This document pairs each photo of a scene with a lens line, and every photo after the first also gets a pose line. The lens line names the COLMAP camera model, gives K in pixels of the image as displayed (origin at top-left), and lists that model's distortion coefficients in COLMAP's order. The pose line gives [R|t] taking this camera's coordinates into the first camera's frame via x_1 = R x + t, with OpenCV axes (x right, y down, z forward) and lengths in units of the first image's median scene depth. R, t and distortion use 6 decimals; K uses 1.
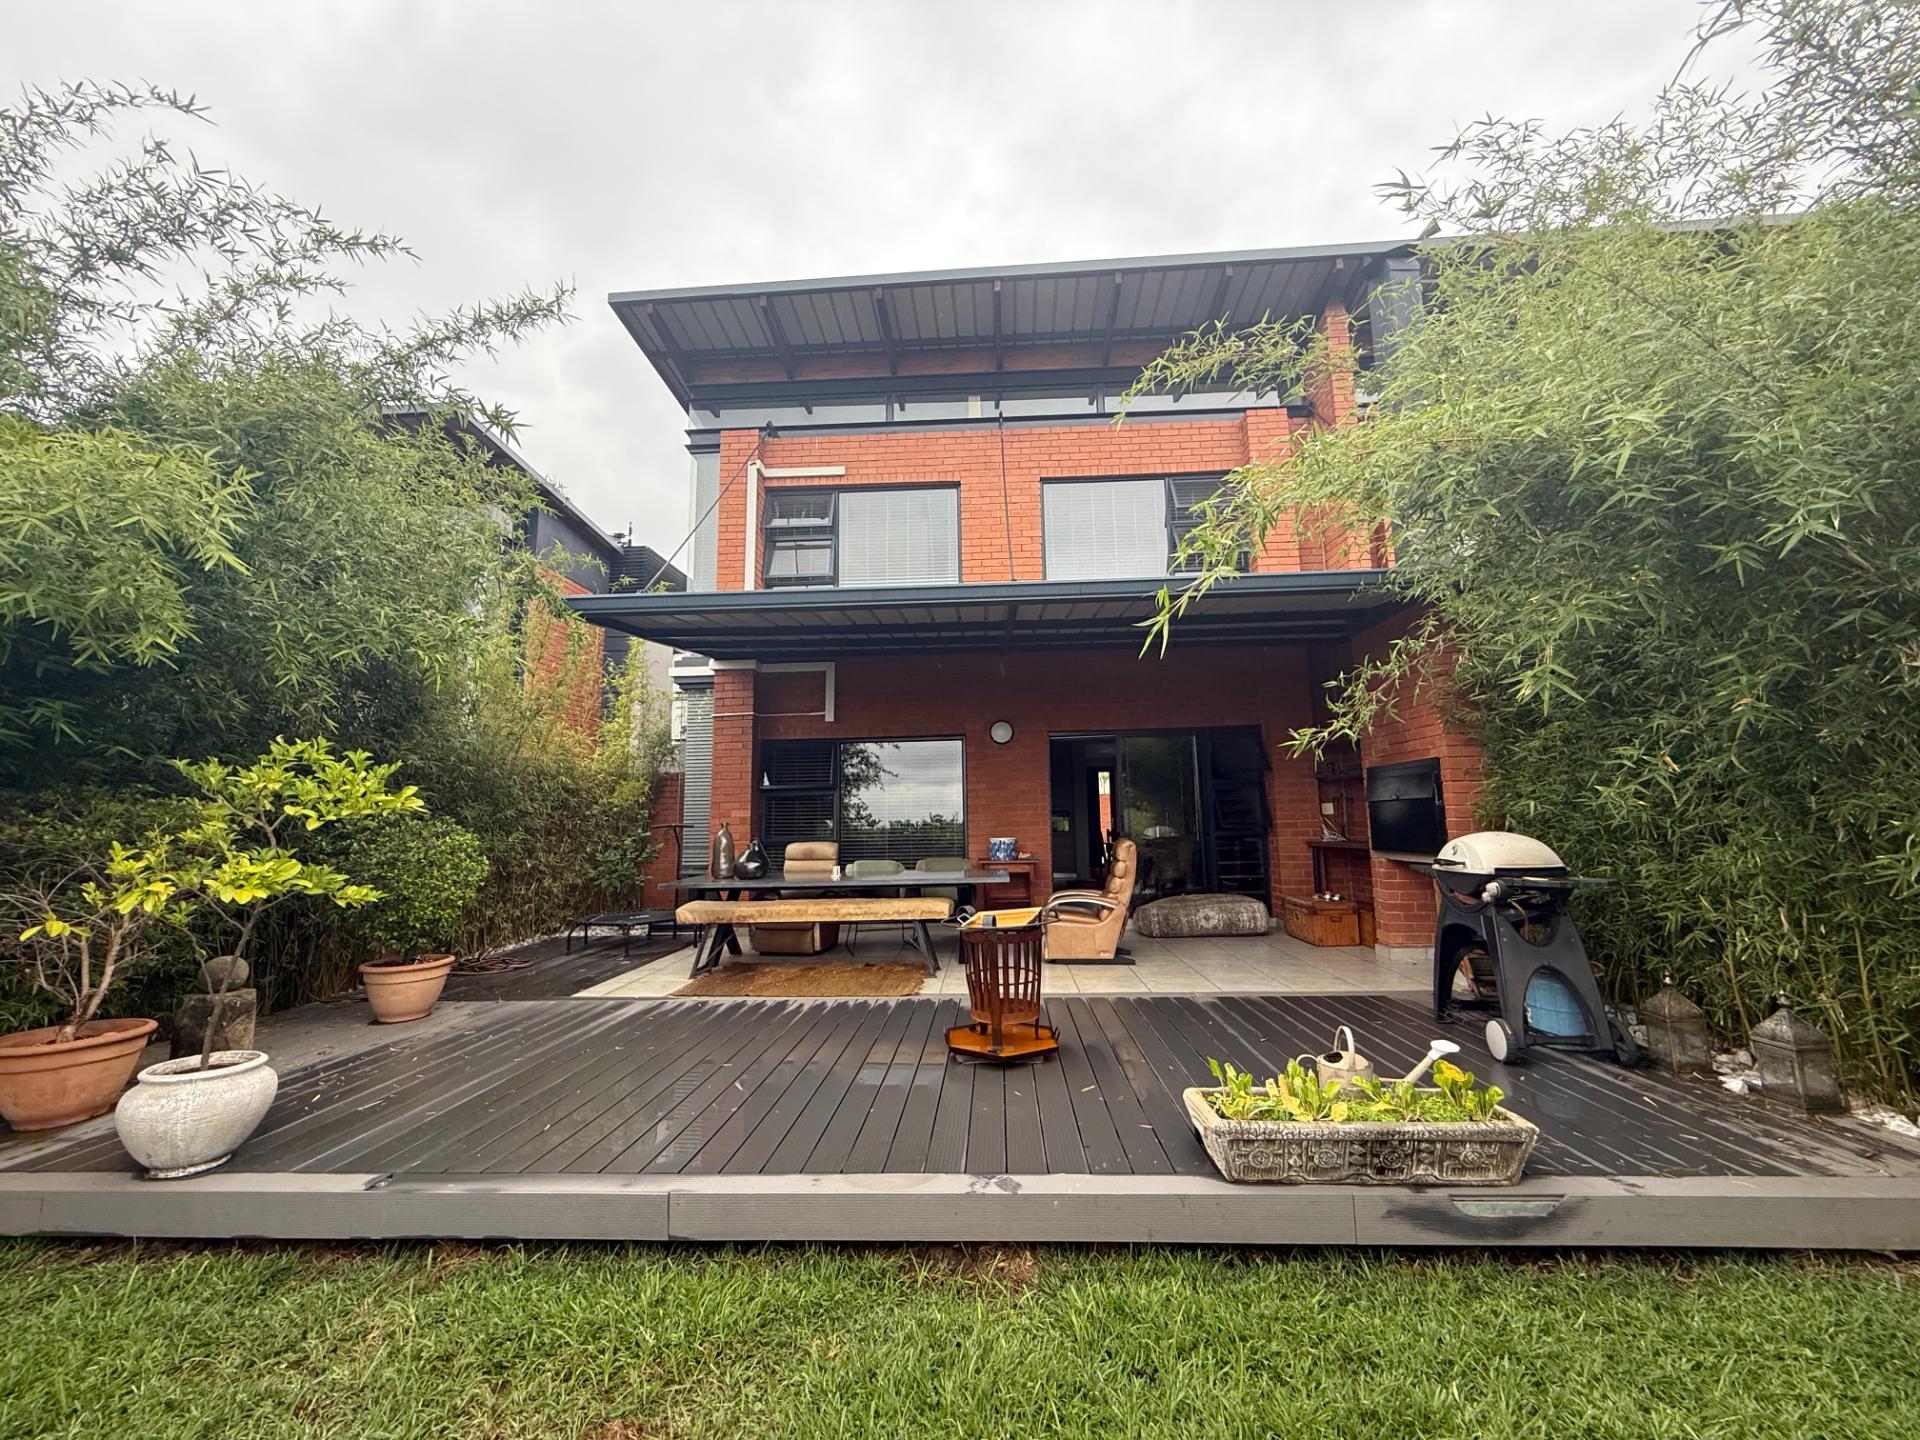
lens RADIAL K [[755.7, 0, 960.0], [0, 755.7, 720.0], [0, 0, 1]] dist [-0.000331, -0.000090]
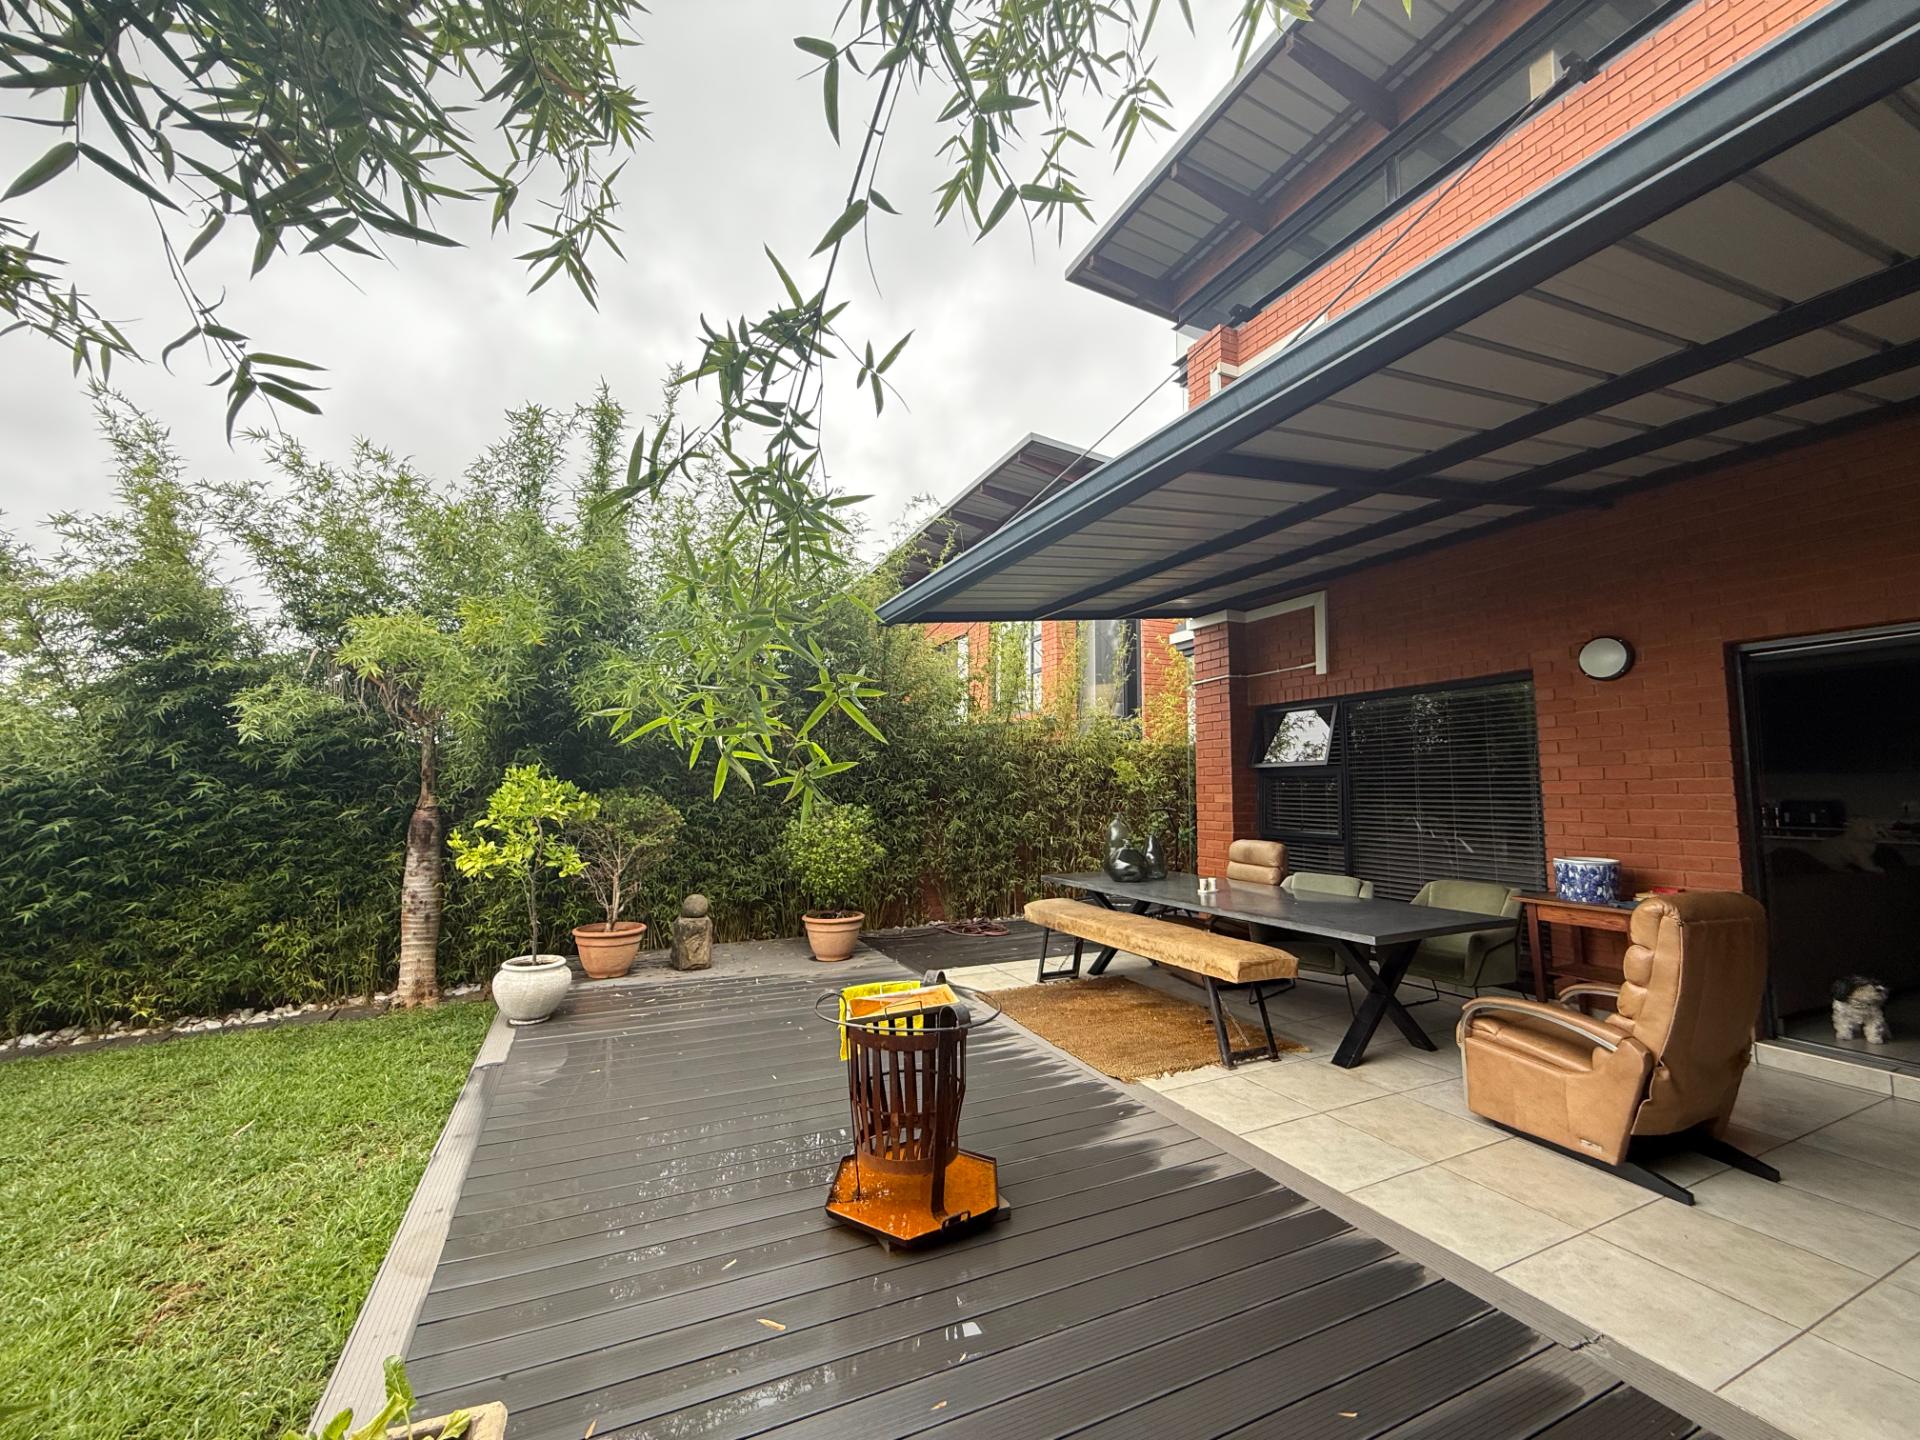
lens RADIAL K [[769.6, 0, 957.2], [0, 769.6, 716.3], [0, 0, 1]] dist [0.000613, -0.000545]
pose [[0.477350, -0.068032, -0.876076, 0.415391], [0.105844, 0.994191, -0.019533, 0.026436], [0.872315, -0.083403, 0.481778, 0.465261]]
